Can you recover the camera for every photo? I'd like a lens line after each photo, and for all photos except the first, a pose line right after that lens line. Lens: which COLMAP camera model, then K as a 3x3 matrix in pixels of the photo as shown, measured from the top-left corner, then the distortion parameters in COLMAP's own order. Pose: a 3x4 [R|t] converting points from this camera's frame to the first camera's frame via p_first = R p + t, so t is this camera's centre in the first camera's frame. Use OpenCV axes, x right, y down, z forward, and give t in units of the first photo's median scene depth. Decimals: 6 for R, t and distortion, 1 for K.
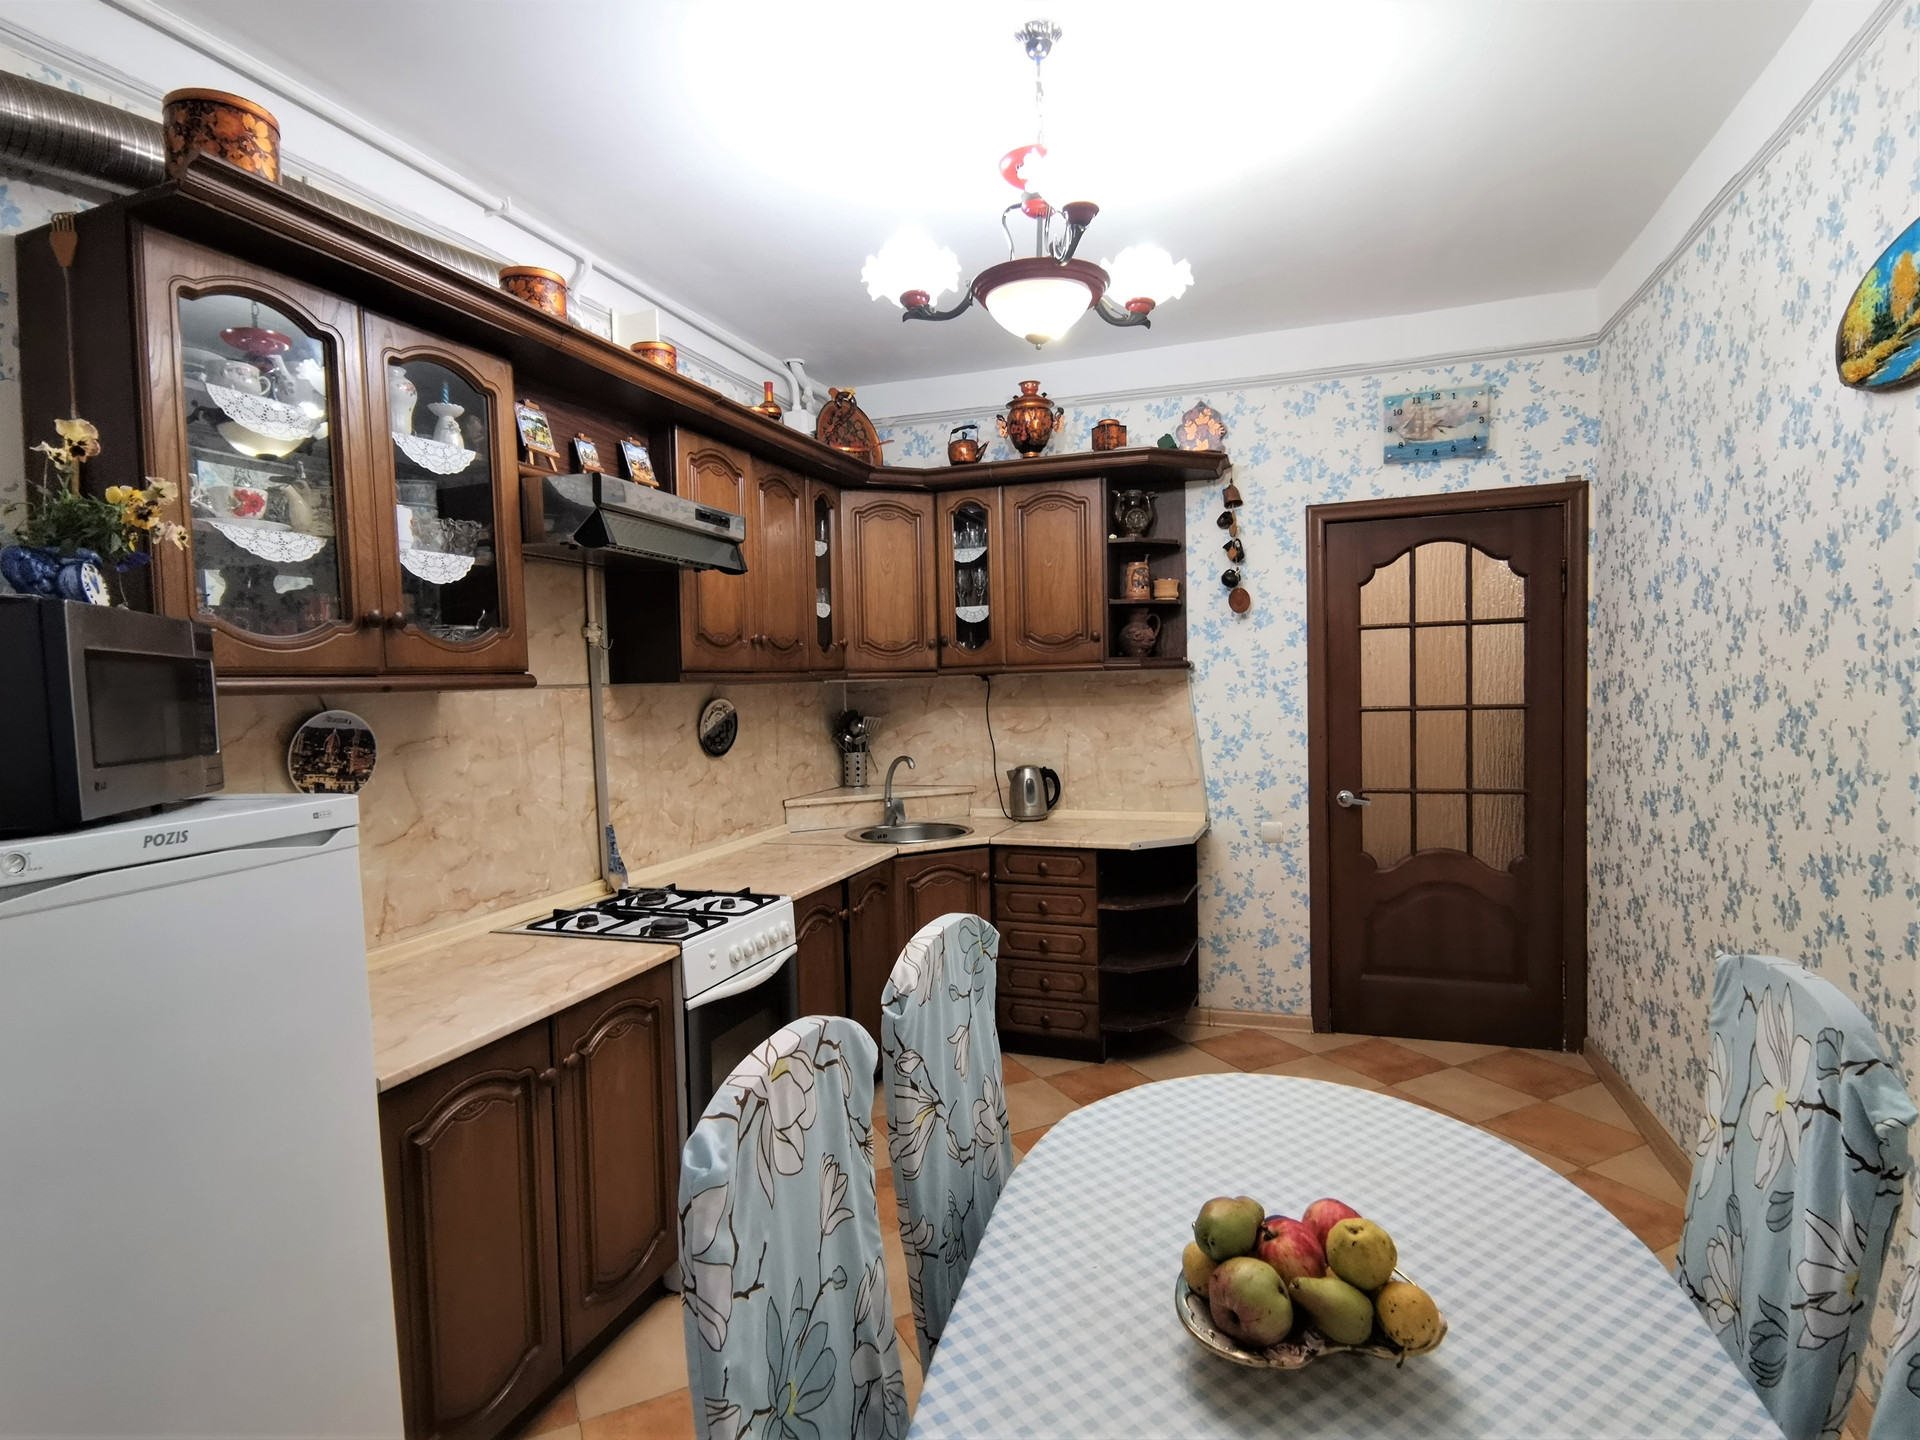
lens RADIAL K [[999.0, 0, 980.0], [0, 999.0, 730.9], [0, 0, 1]] dist [0.001304, -0.000904]
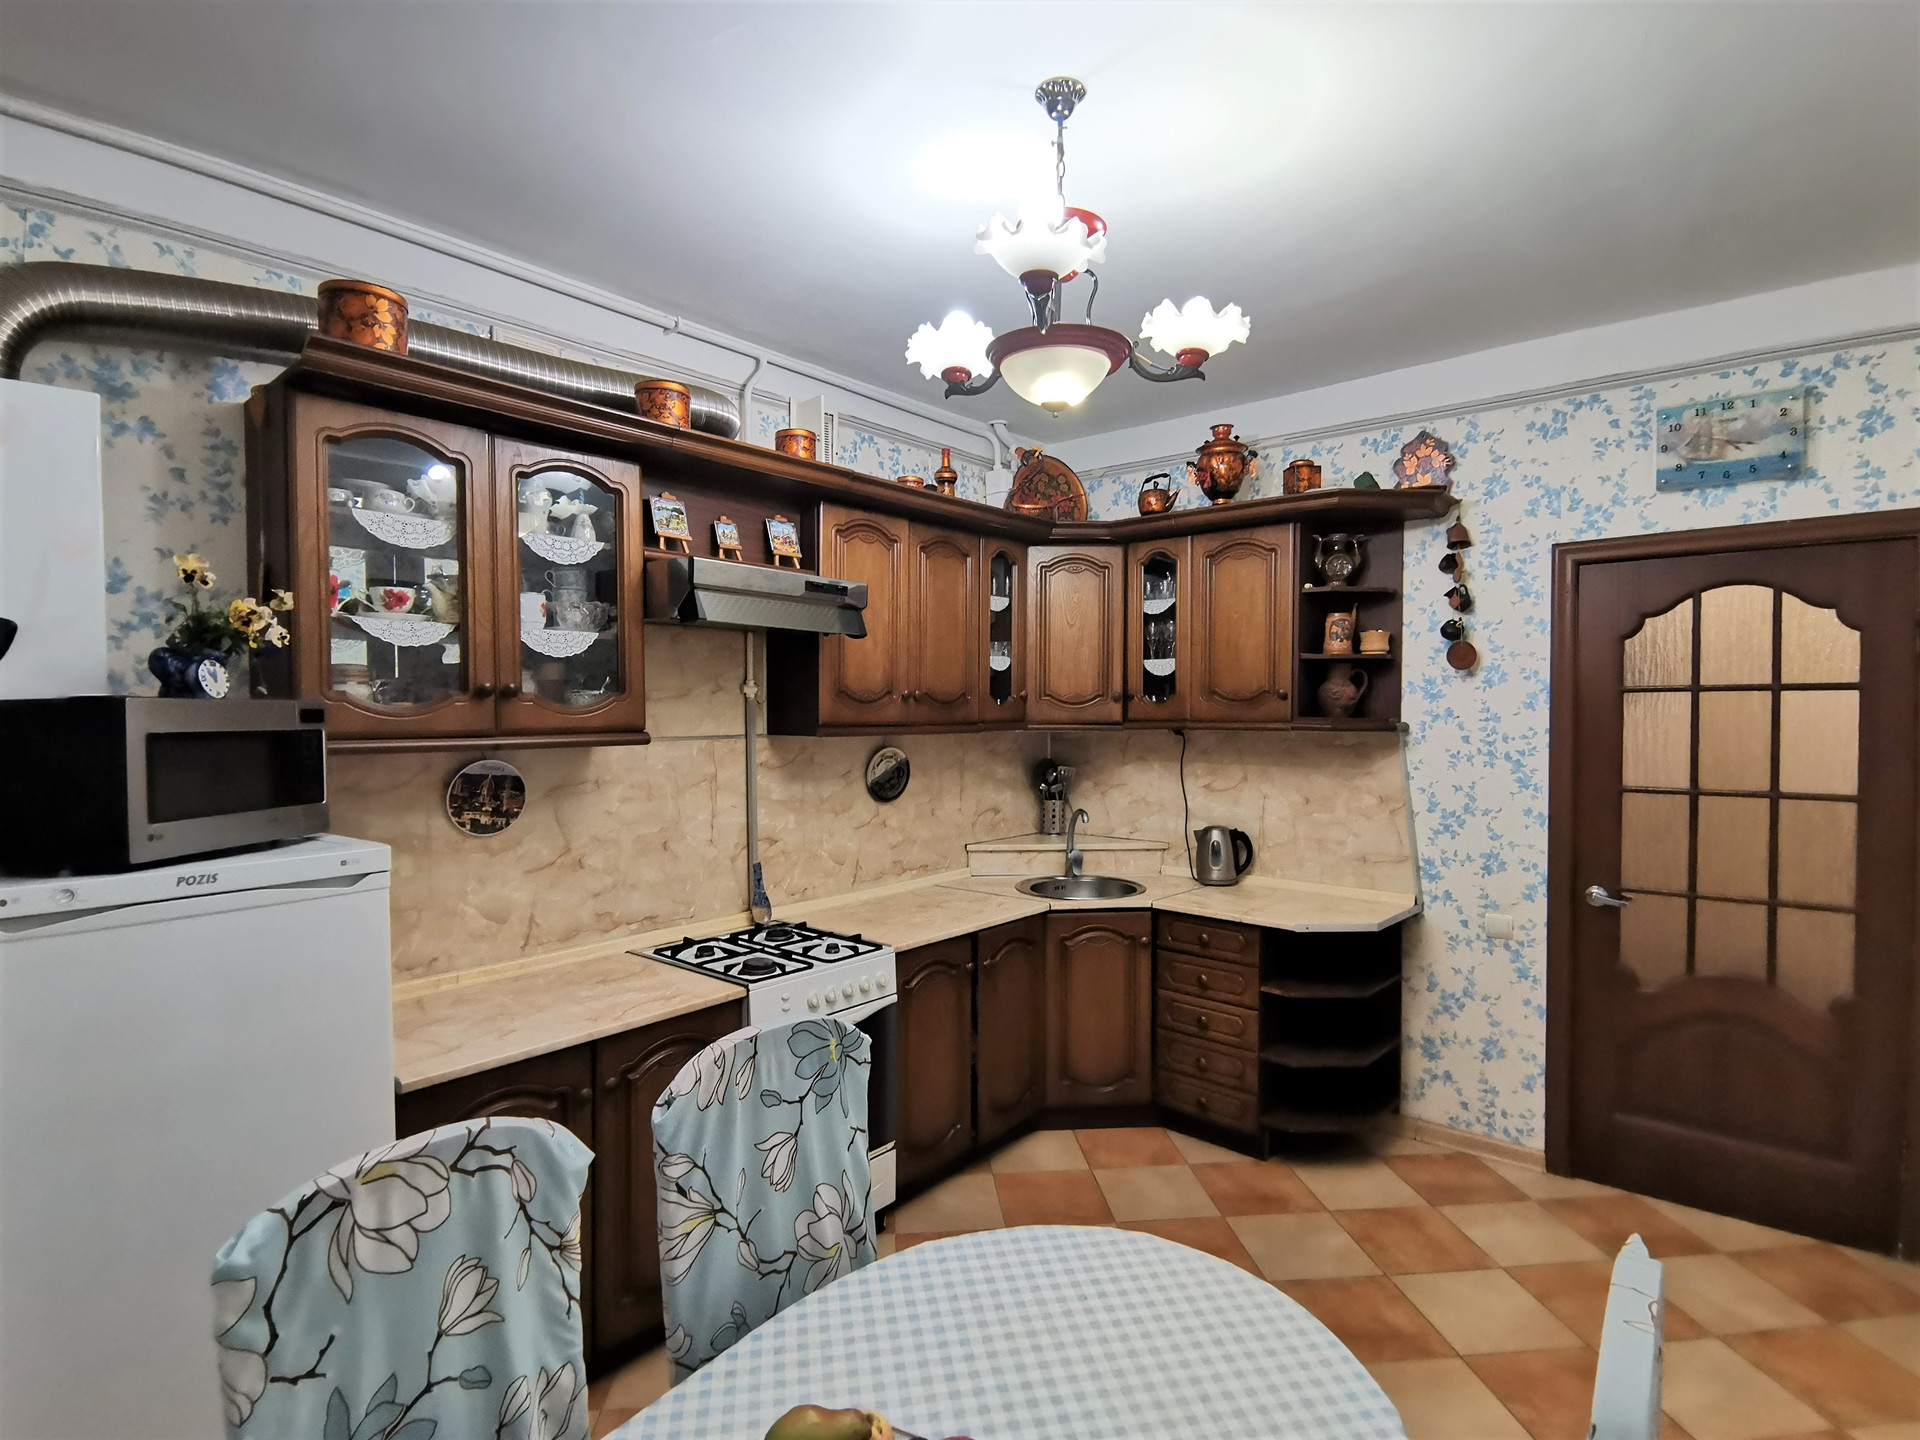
lens RADIAL K [[969.0, 0, 965.4], [0, 969.0, 734.1], [0, 0, 1]] dist [0.031649, -0.035237]
pose [[0.930926, 0.036279, -0.363400, 0.174779], [-0.044001, 0.998947, -0.012989, -0.033597], [0.362546, 0.028082, 0.931543, 0.057490]]
